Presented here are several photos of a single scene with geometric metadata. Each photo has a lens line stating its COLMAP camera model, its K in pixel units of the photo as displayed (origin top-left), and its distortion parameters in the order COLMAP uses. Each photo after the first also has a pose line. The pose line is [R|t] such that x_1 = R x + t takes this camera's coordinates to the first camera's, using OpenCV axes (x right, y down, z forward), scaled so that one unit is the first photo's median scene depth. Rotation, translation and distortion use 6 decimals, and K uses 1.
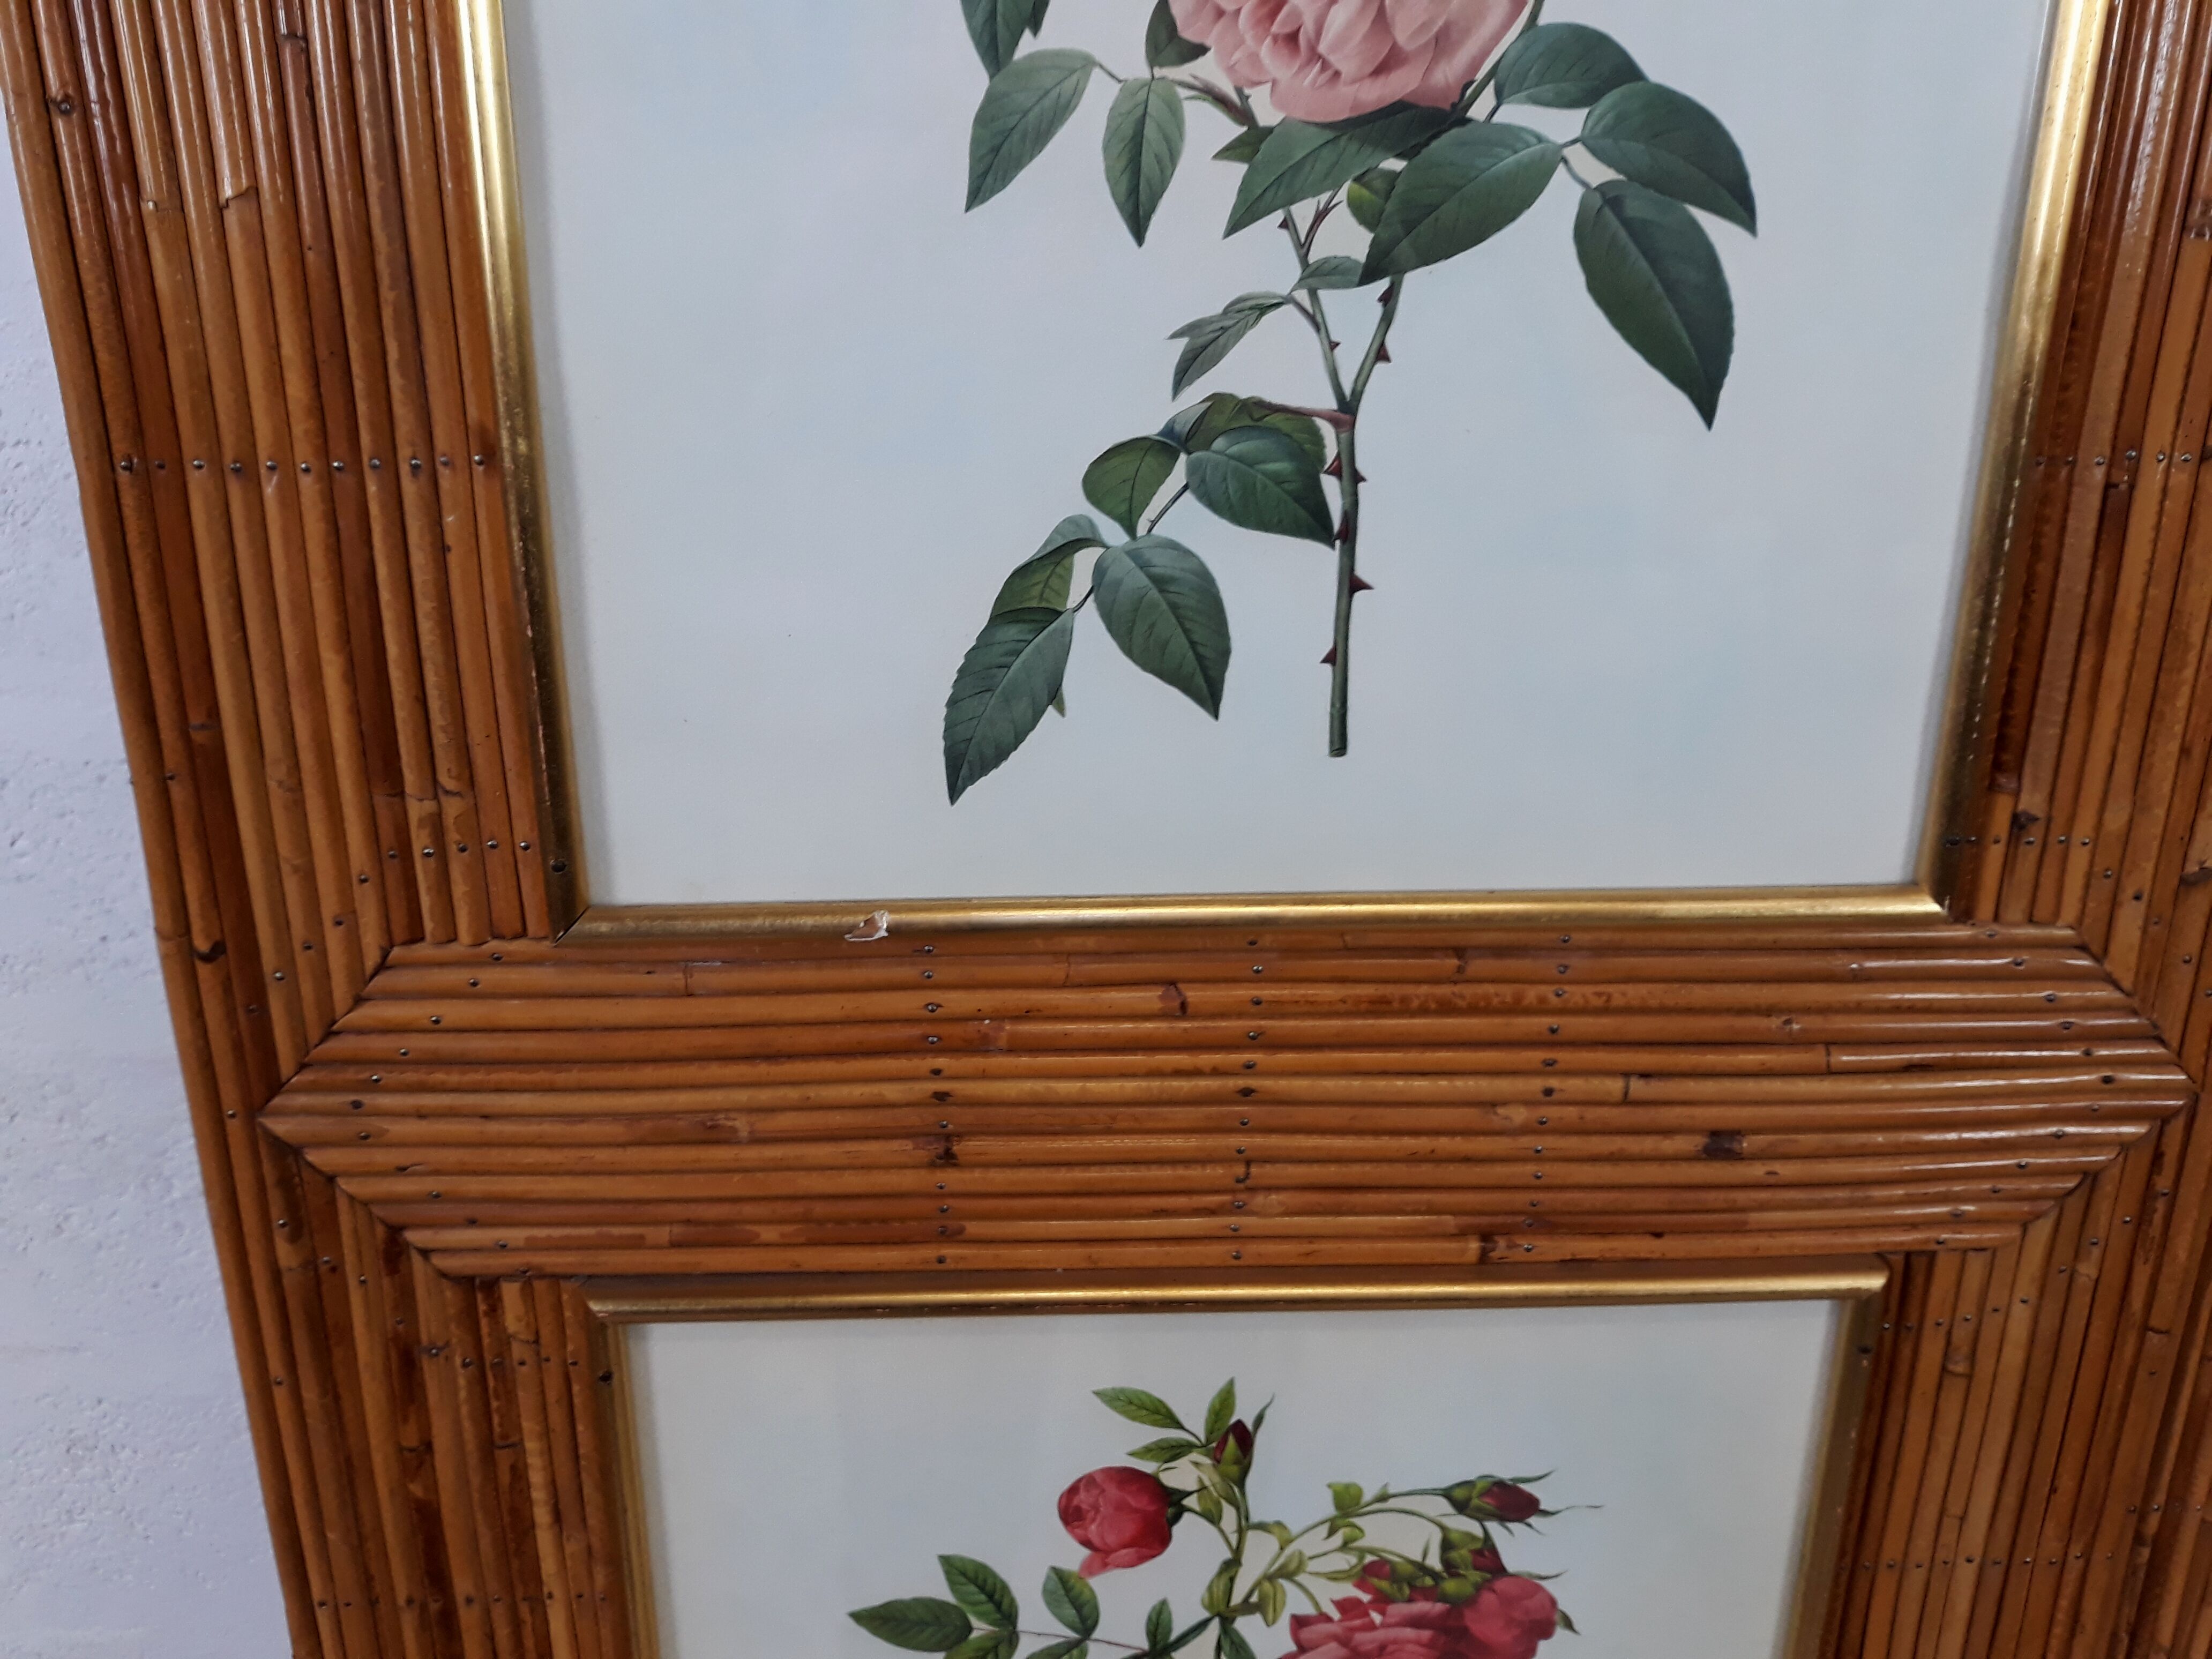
lens RADIAL K [[1751.8, 0, 1092.5], [0, 1751.8, 851.6], [0, 0, 1]] dist [-0.010791, -0.013015]
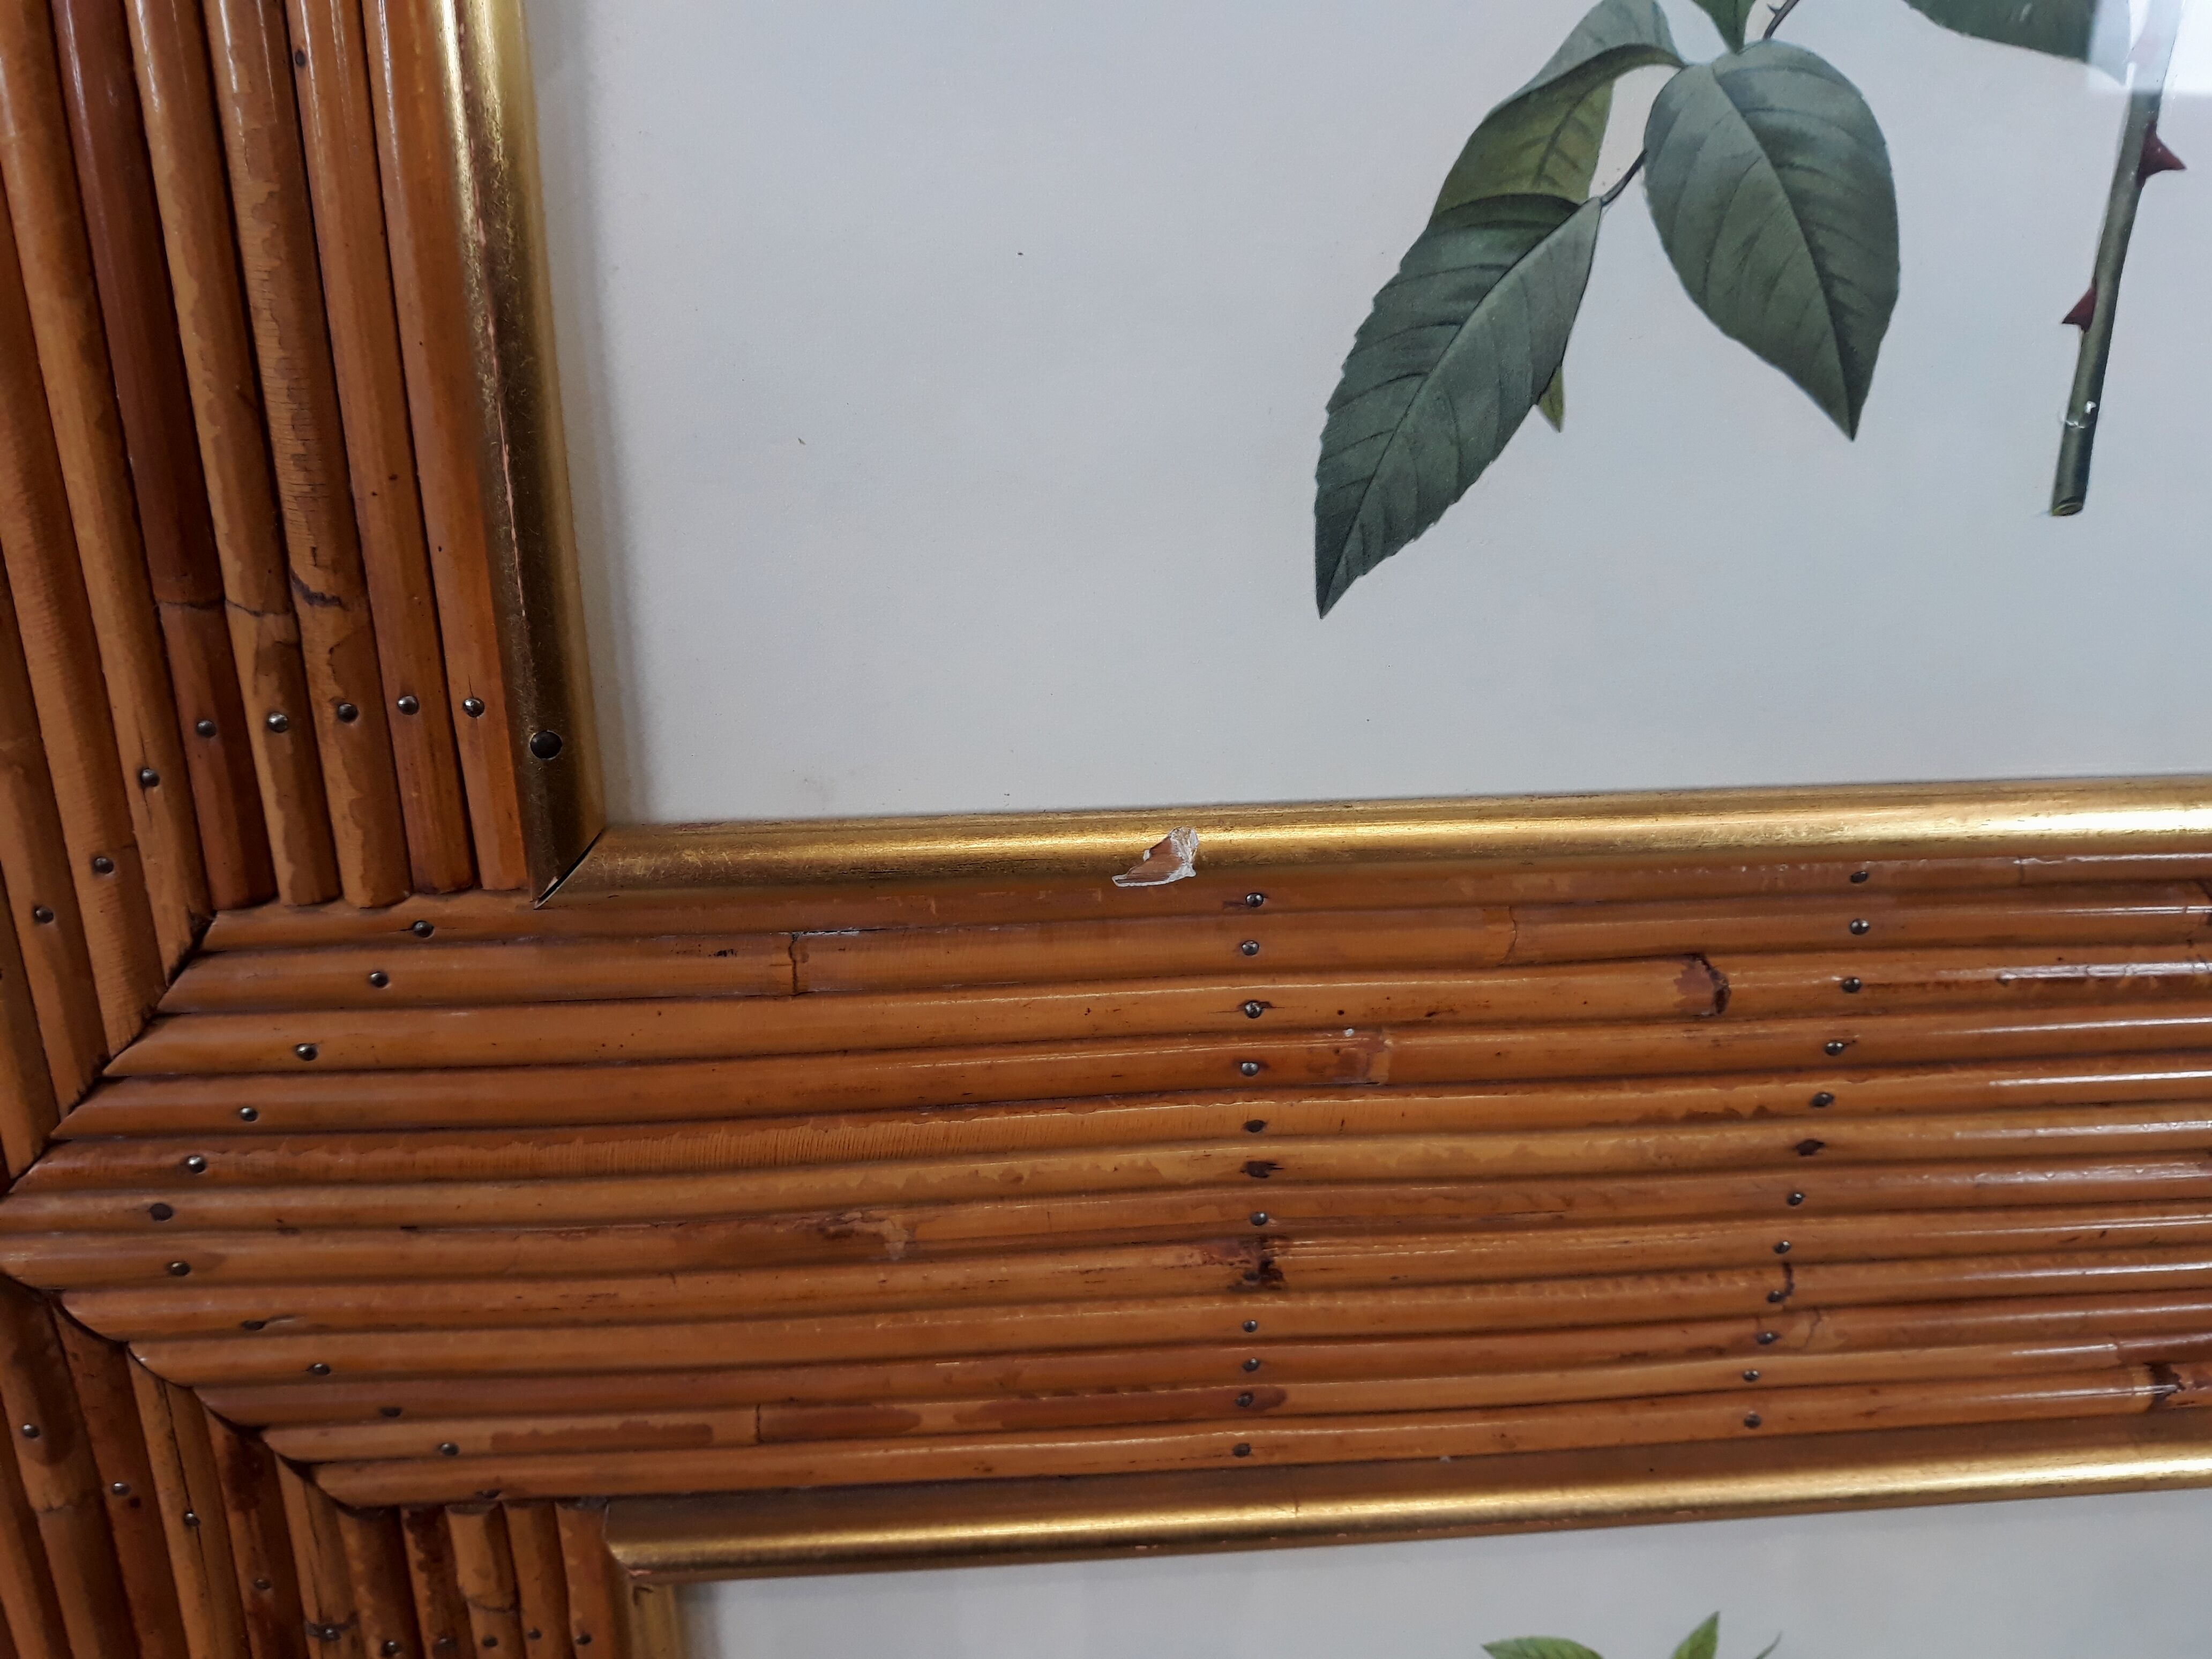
lens RADIAL K [[1751.8, 0, 1113.7], [0, 1751.8, 807.4], [0, 0, 1]] dist [-0.010791, -0.013015]
pose [[0.999410, -0.013898, 0.031404, -0.151833], [0.013365, 0.999764, 0.017142, 0.018655], [-0.031635, -0.016712, 0.999360, 0.475910]]
